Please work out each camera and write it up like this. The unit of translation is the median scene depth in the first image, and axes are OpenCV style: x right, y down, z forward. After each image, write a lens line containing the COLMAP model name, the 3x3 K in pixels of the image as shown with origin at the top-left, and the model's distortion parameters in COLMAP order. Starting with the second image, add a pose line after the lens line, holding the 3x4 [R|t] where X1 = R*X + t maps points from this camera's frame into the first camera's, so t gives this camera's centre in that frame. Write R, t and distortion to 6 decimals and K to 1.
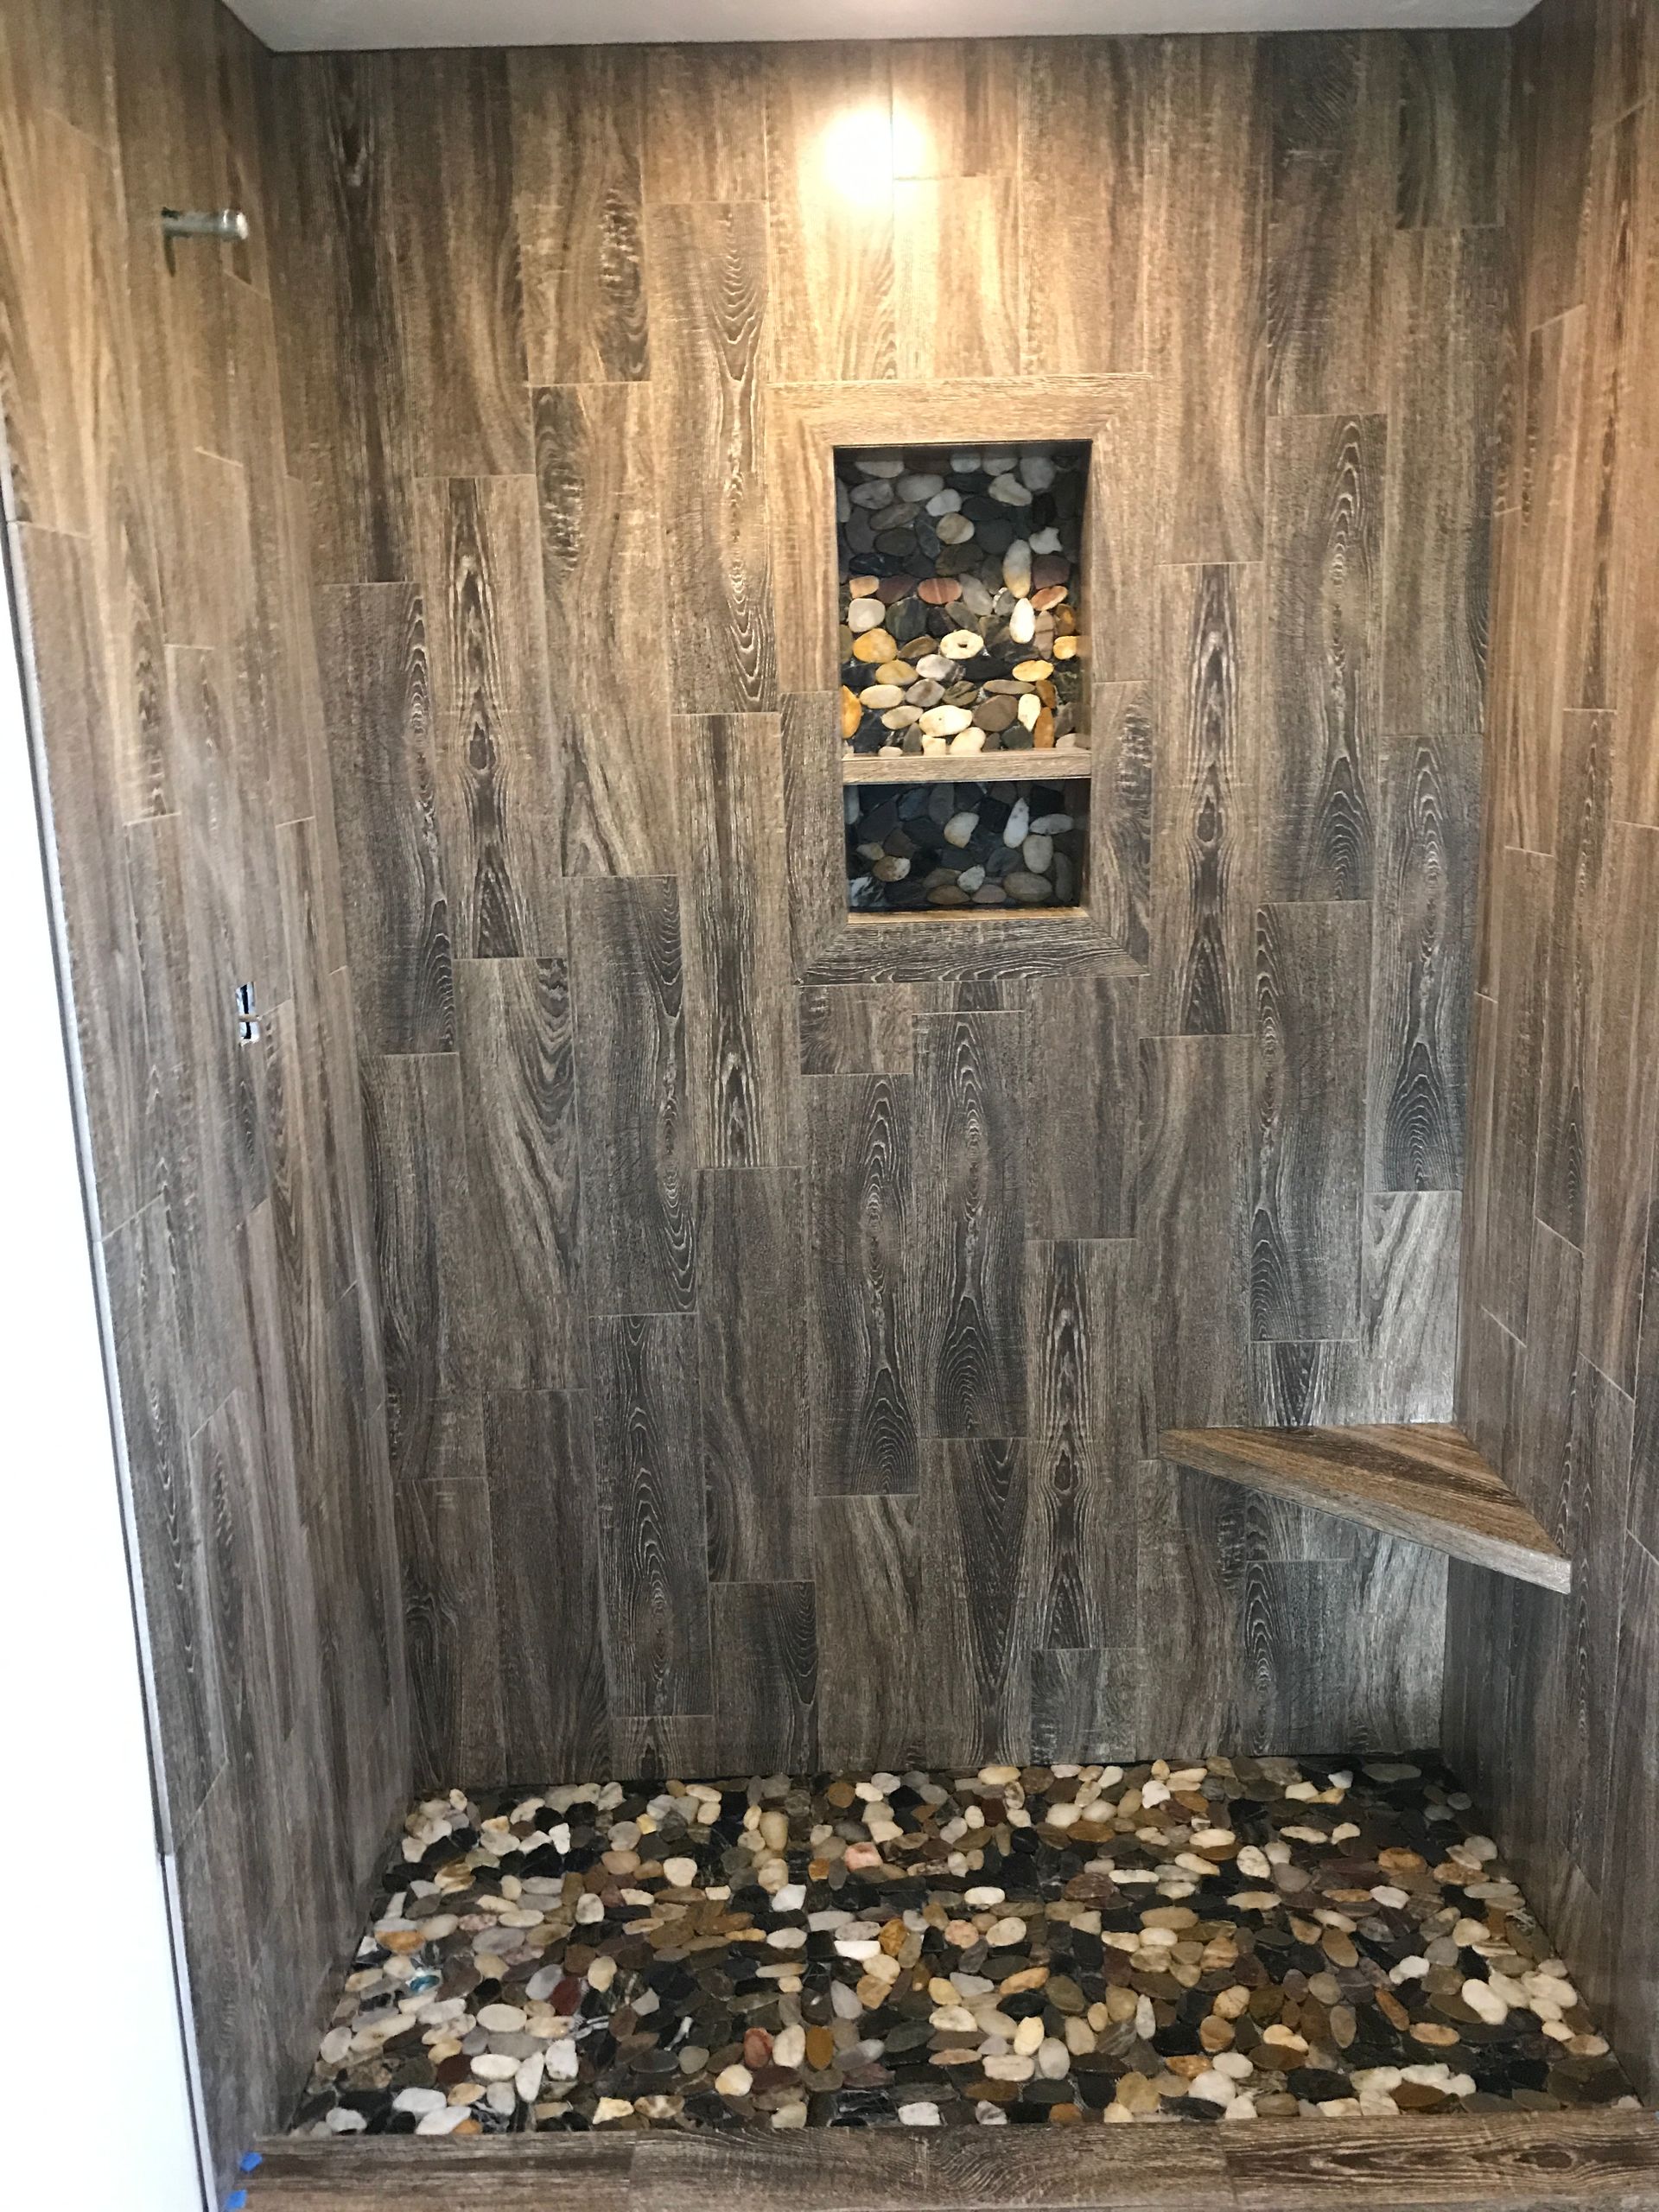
lens RADIAL K [[1820.3, 0, 829.5], [0, 1820.3, 1106.0], [0, 0, 1]] dist [0.074140, -0.074832]
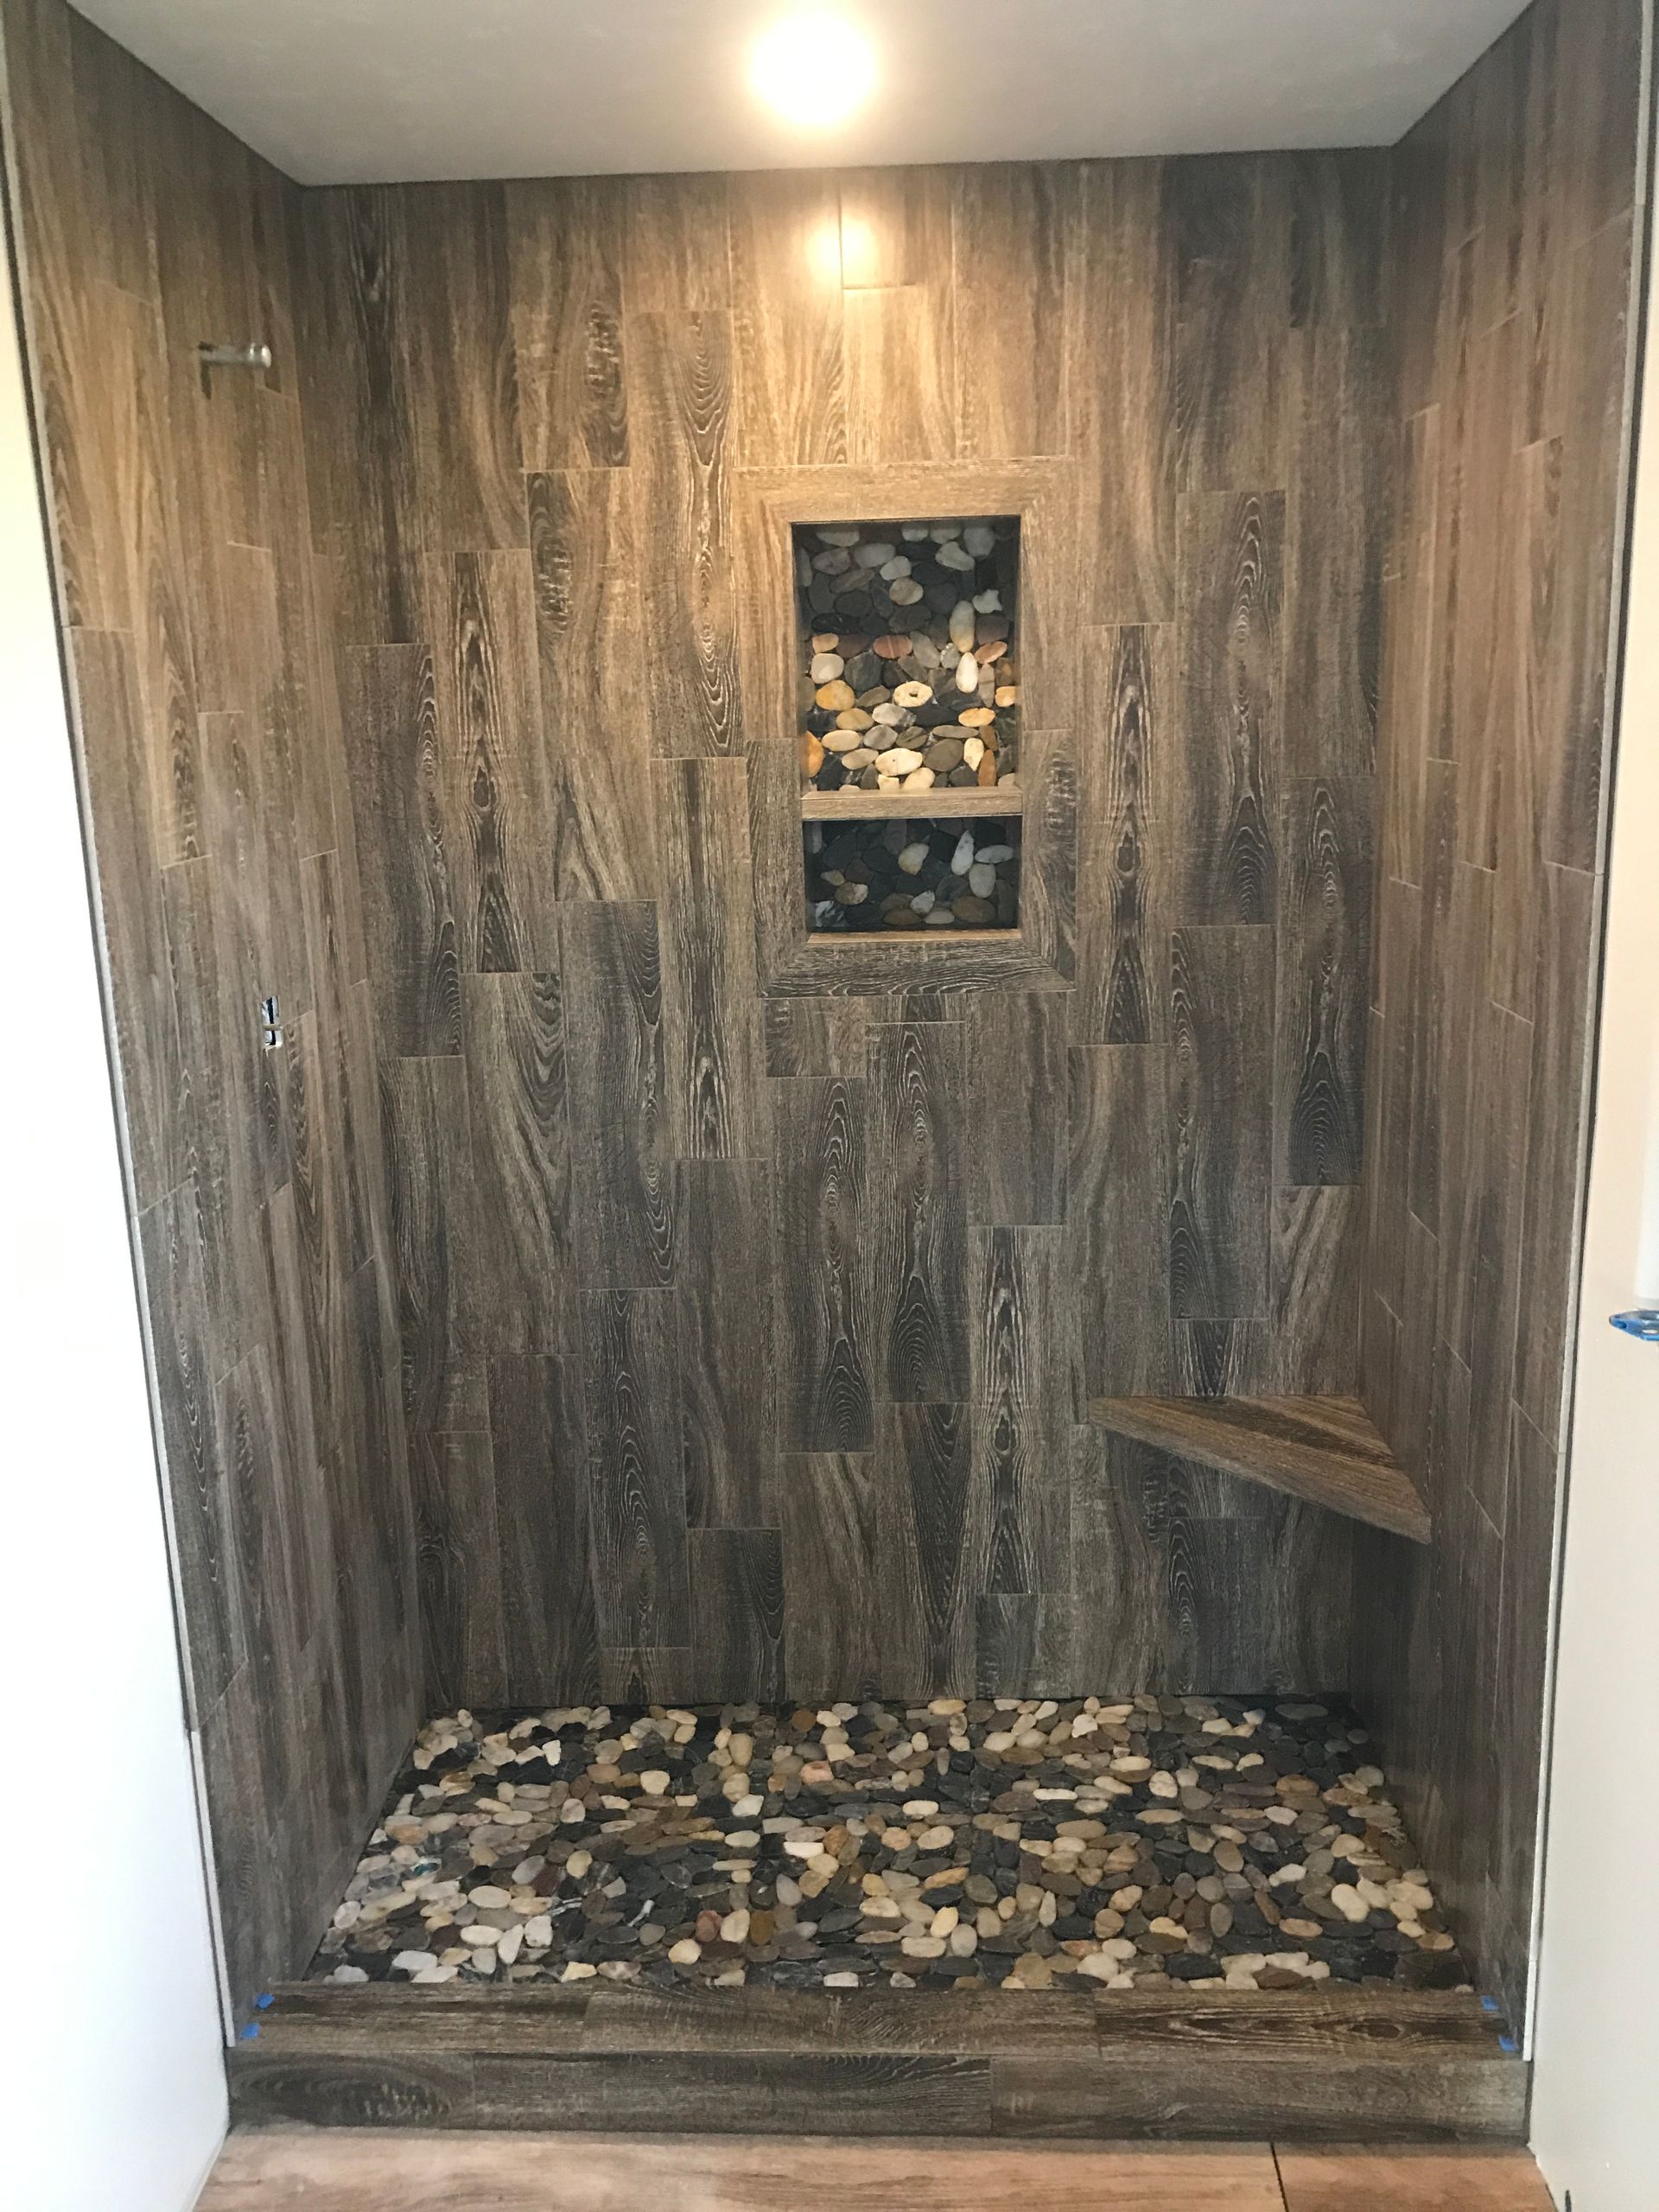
lens RADIAL K [[1825.9, 0, 829.5], [0, 1825.9, 1106.0], [0, 0, 1]] dist [0.123842, -0.228746]
pose [[0.998931, 0.007234, -0.045667, 0.079146], [-0.007008, 0.999962, 0.005116, -0.005754], [0.045703, -0.004791, 0.998944, -0.134594]]
